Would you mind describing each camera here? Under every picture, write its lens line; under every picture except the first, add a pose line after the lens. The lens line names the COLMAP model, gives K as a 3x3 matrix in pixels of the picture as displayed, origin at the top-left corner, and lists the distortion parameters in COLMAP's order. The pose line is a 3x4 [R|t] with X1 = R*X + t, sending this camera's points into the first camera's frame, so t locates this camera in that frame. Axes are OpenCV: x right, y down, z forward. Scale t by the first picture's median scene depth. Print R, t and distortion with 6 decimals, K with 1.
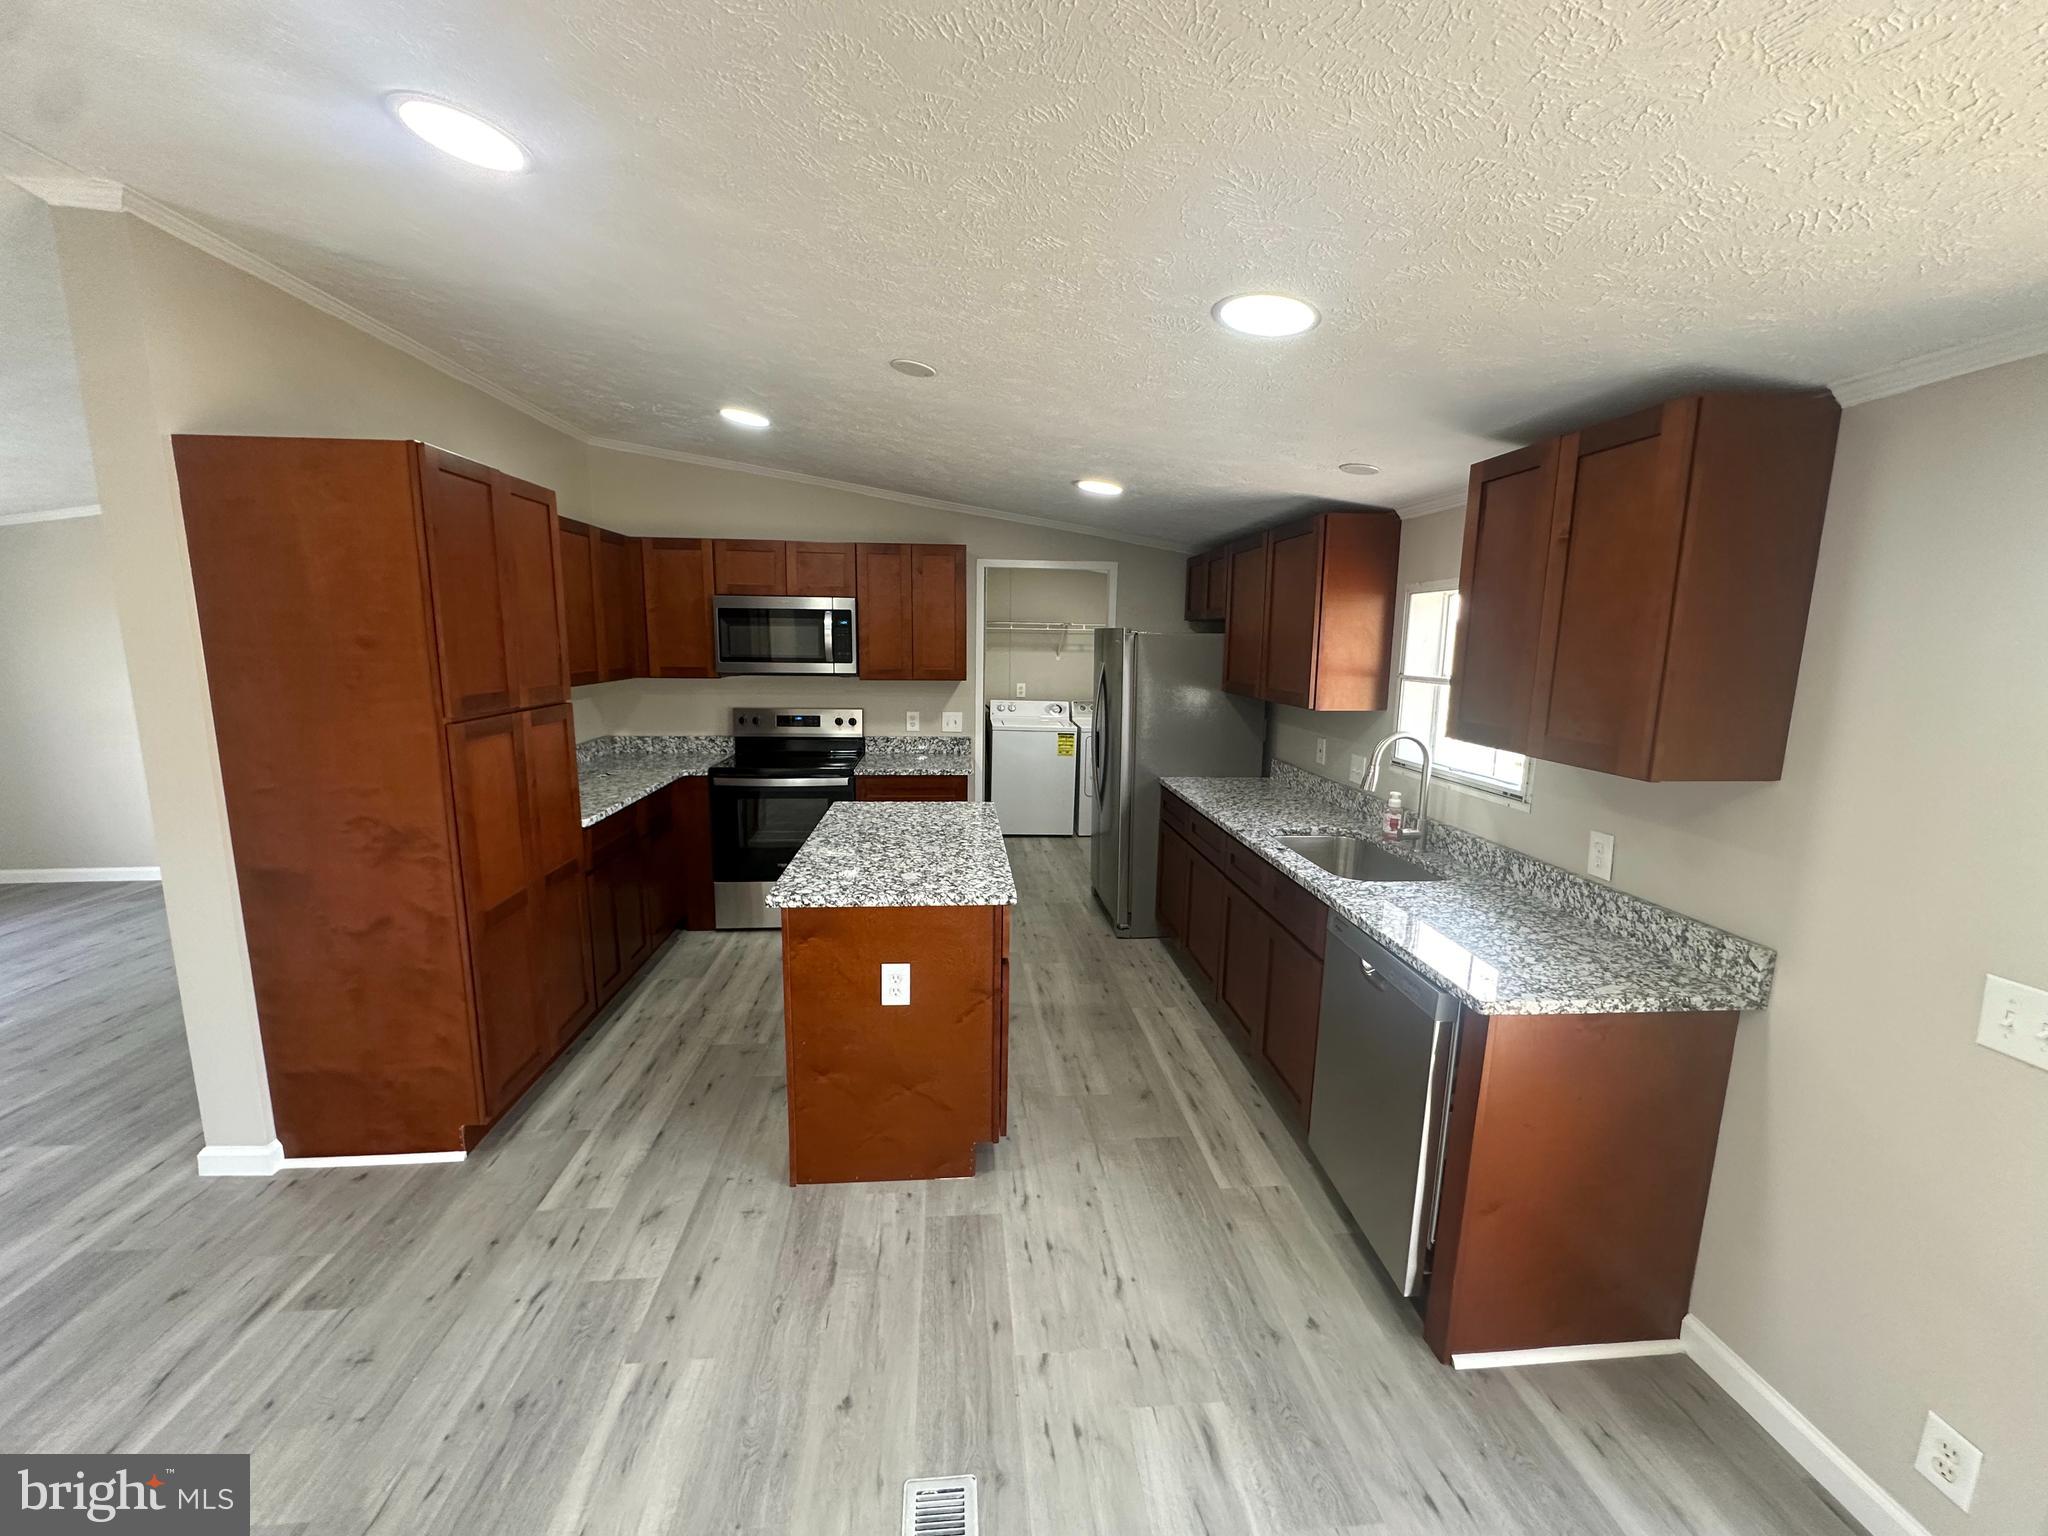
lens RADIAL K [[812.9, 0, 1024.0], [0, 812.9, 768.0], [0, 0, 1]] dist [-0.000241, -0.000465]
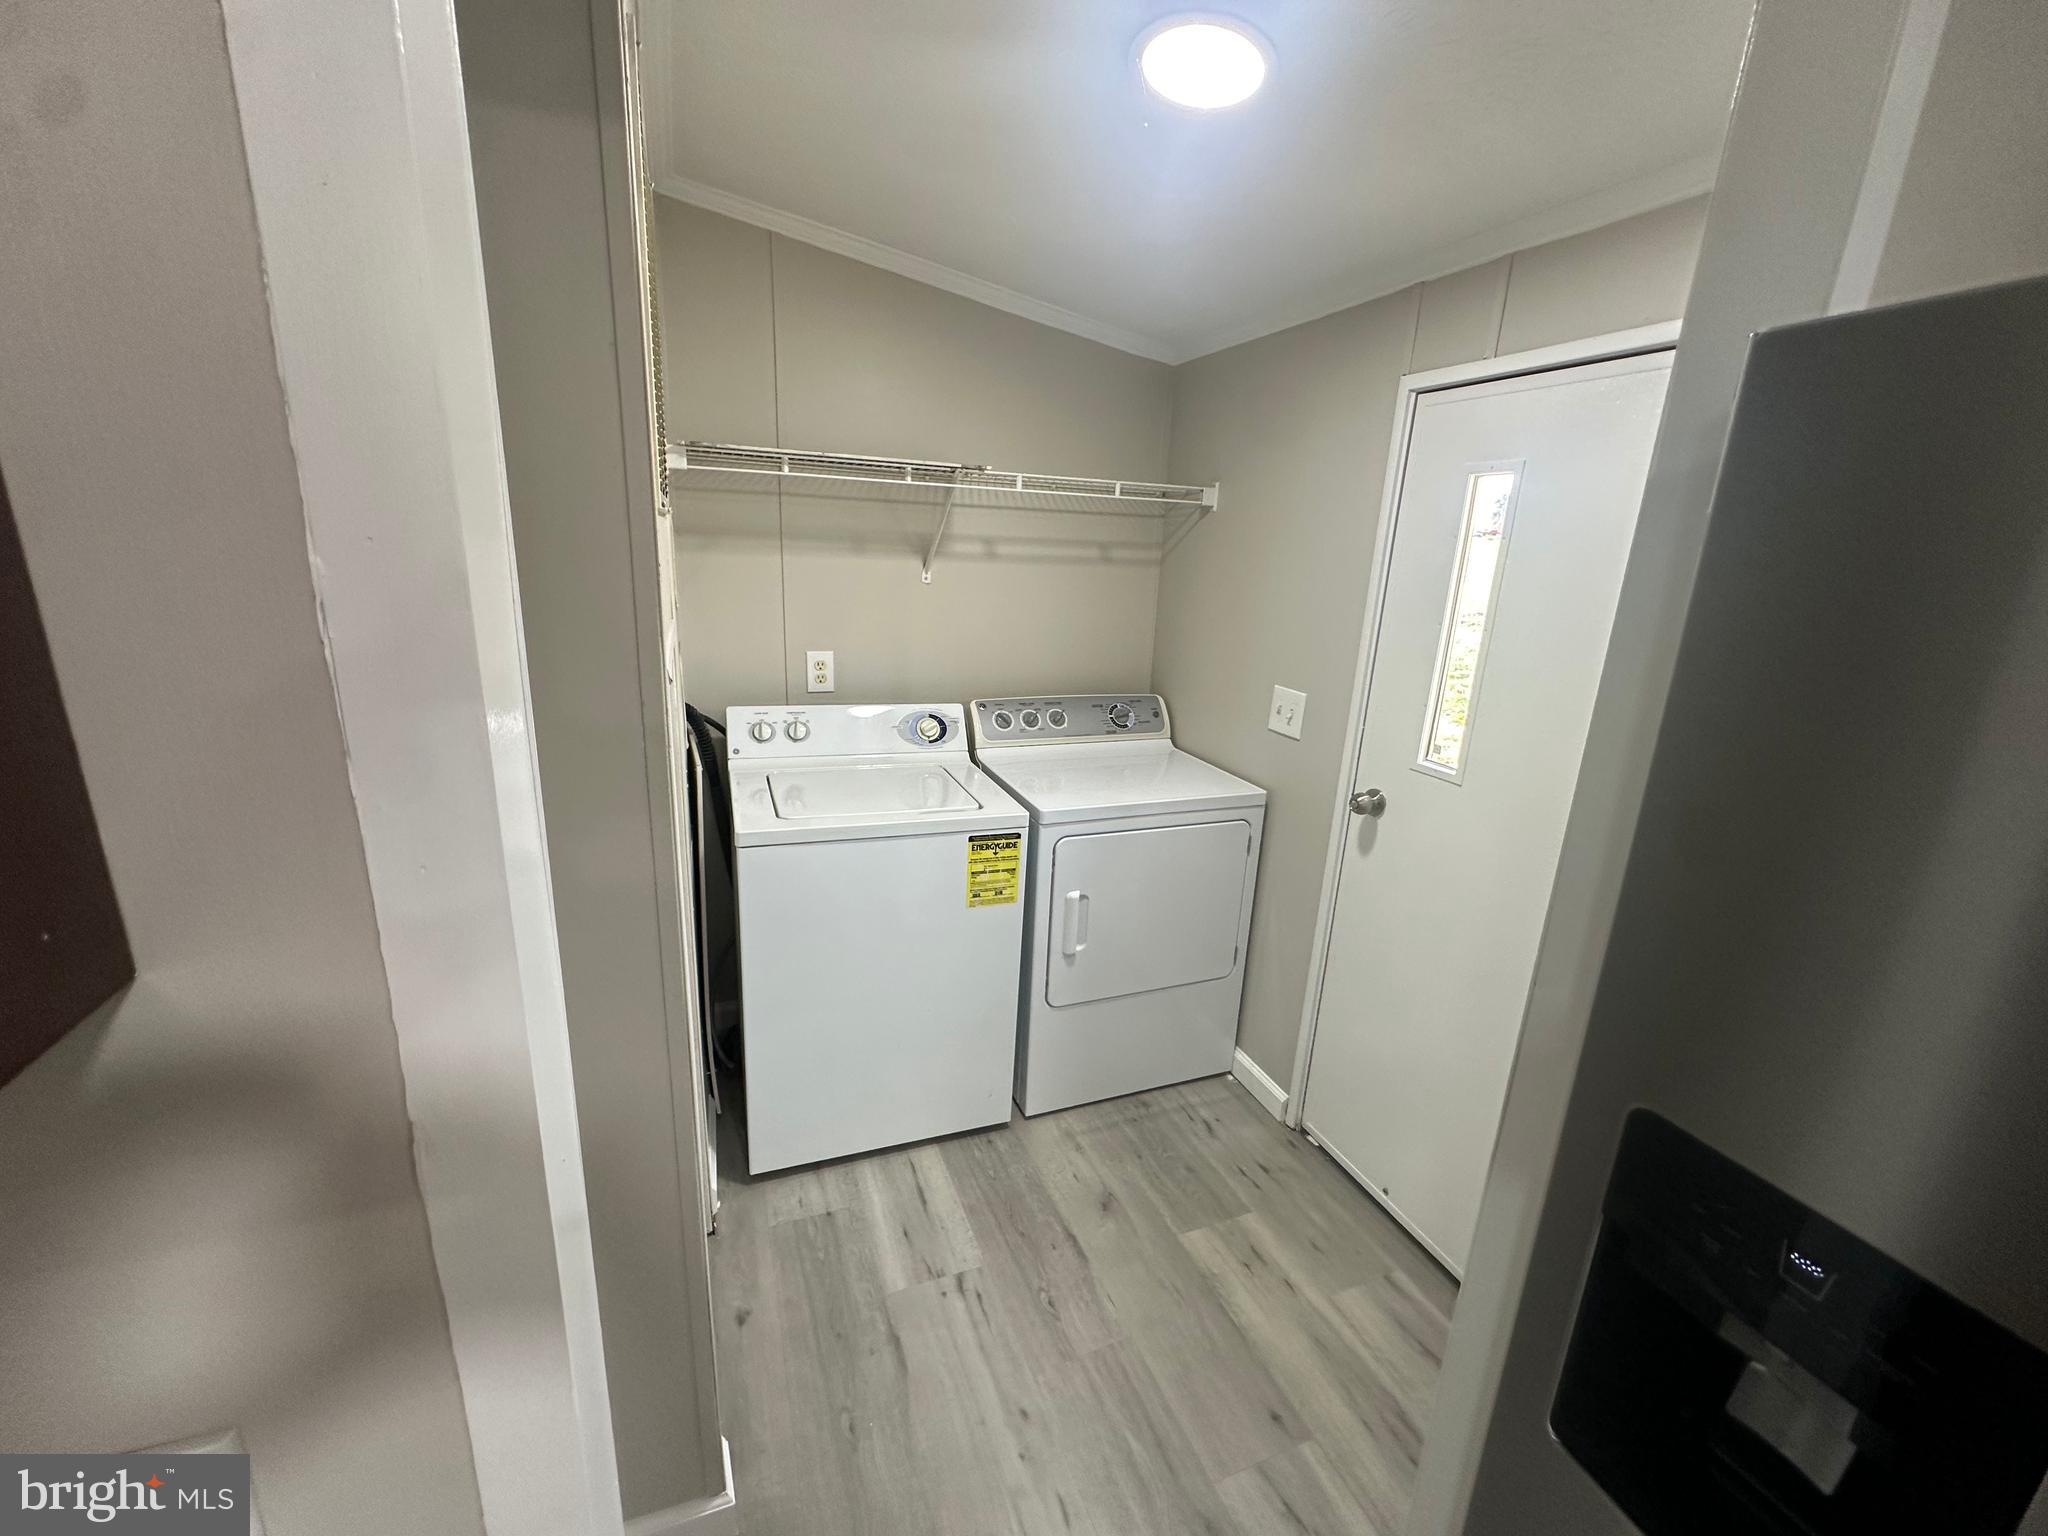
lens RADIAL K [[812.9, 0, 1024.0], [0, 812.9, 768.0], [0, 0, 1]] dist [-0.000241, -0.000465]
pose [[0.958725, -0.052172, 0.279508, -0.019838], [0.019936, 0.992937, 0.116955, -0.096232], [-0.283636, -0.106556, 0.952994, 0.665617]]
